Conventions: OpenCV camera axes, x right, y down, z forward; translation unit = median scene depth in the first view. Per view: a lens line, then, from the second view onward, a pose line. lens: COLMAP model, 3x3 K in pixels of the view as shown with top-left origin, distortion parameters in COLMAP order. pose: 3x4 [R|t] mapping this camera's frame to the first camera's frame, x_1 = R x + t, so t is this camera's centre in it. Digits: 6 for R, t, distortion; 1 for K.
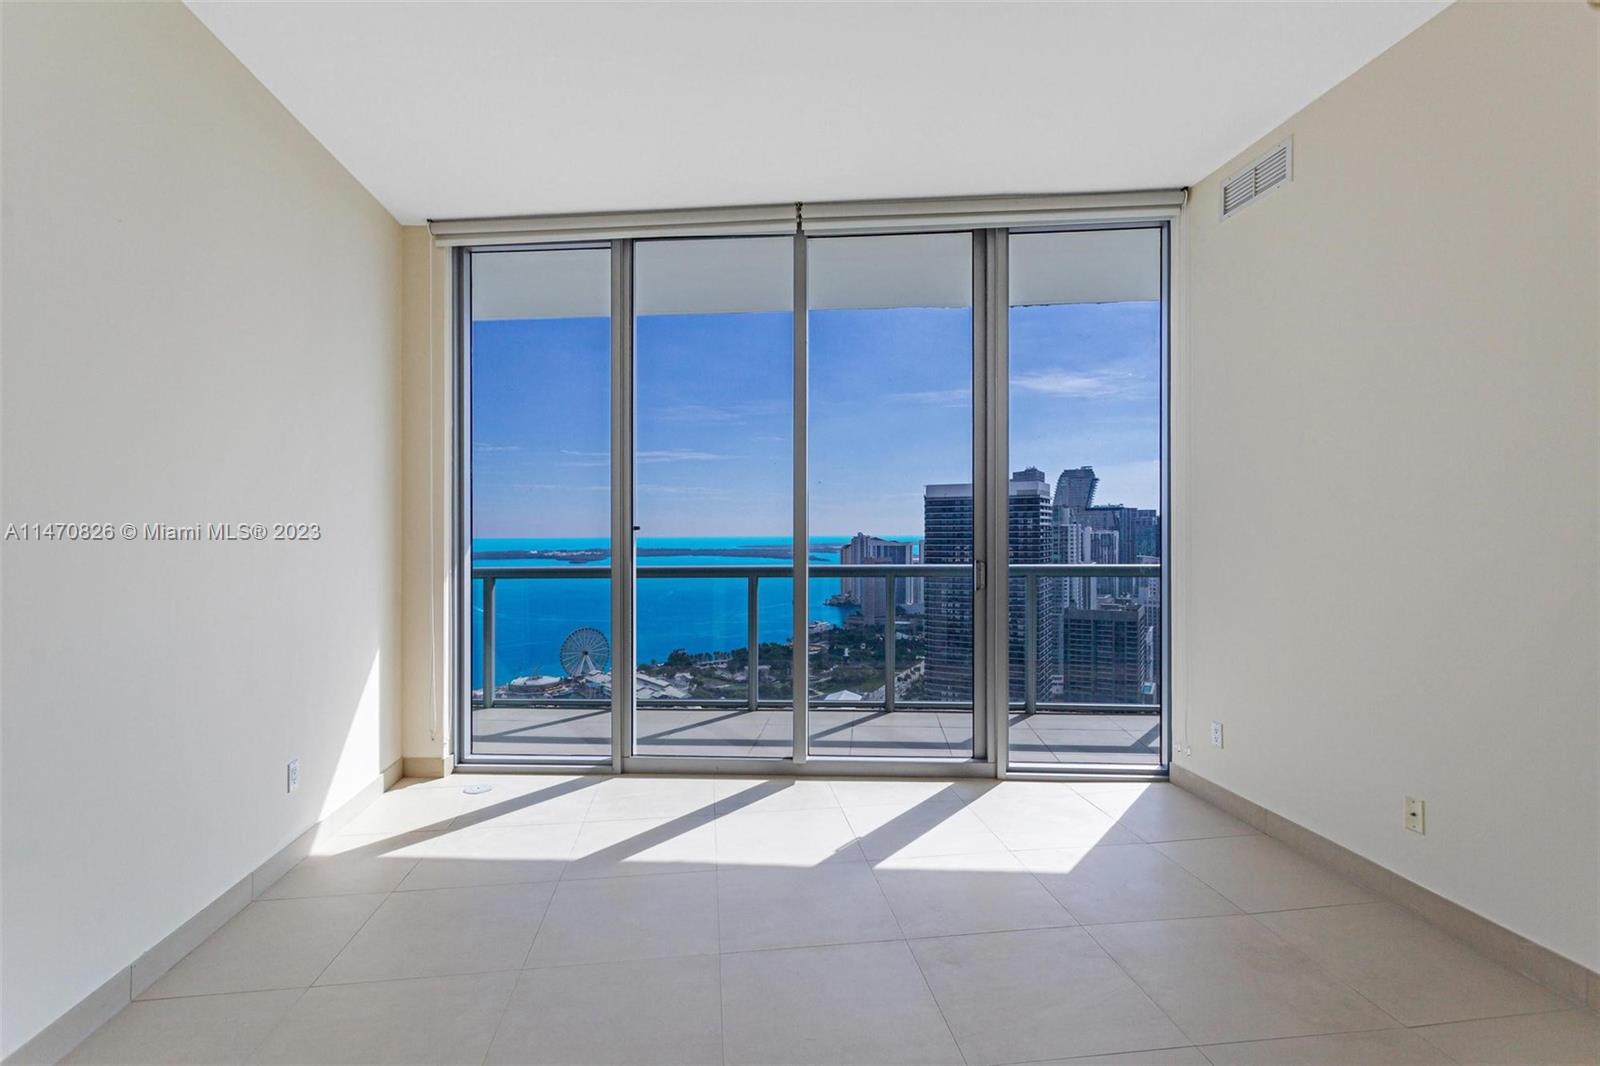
lens RADIAL K [[781.7, 0, 811.0], [0, 781.7, 542.2], [0, 0, 1]] dist [0.006588, 0.003005]
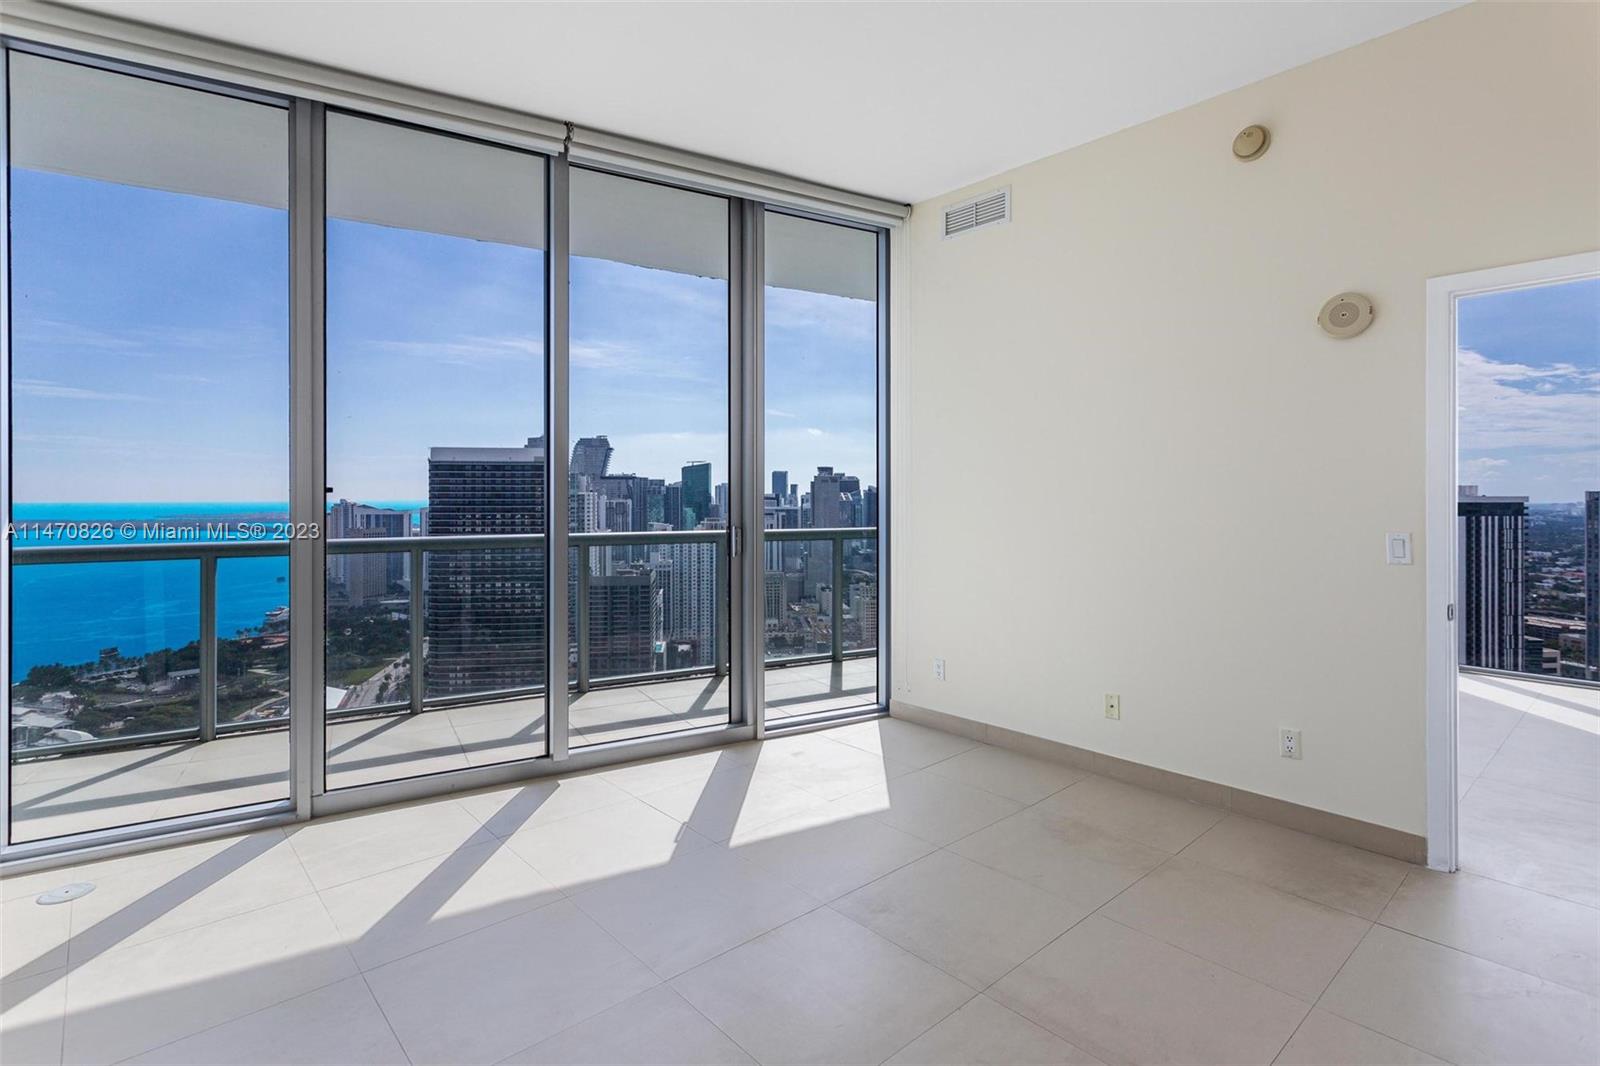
lens RADIAL K [[781.7, 0, 810.9], [0, 781.7, 510.5], [0, 0, 1]] dist [0.006588, 0.003005]
pose [[0.822446, -0.001786, 0.568840, -0.276360], [0.001805, 0.999998, 0.000531, 0.002430], [-0.568840, 0.000590, 0.822448, 0.113372]]
